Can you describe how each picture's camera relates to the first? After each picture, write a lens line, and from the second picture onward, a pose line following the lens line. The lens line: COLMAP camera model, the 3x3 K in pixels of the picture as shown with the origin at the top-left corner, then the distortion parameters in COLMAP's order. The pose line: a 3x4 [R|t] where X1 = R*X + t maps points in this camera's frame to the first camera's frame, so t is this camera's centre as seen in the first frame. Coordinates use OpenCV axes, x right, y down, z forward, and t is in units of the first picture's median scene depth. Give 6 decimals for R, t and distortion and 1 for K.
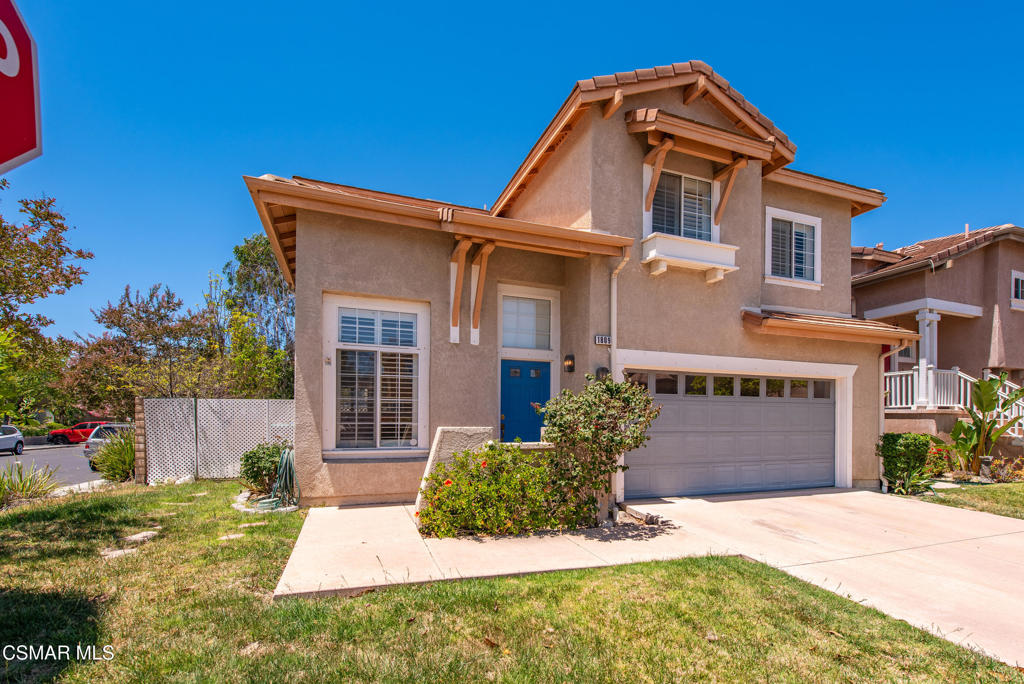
lens RADIAL K [[457.2, 0, 487.7], [0, 457.2, 400.0], [0, 0, 1]] dist [0.000795, 0.000127]
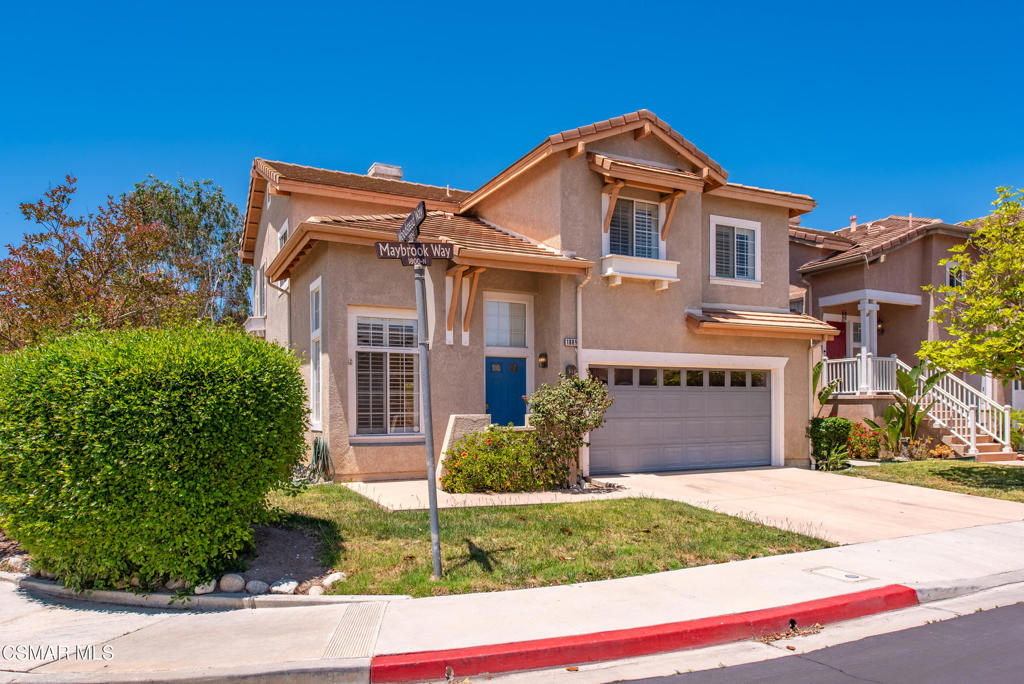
lens RADIAL K [[710.0, 0, 512.0], [0, 710.0, 342.0], [0, 0, 1]] dist [0.001312, 0.000518]
pose [[0.984862, 0.004200, 0.173288, -0.212655], [0.005187, 0.998545, -0.053681, -0.028988], [-0.173262, 0.053767, 0.983407, -0.768261]]
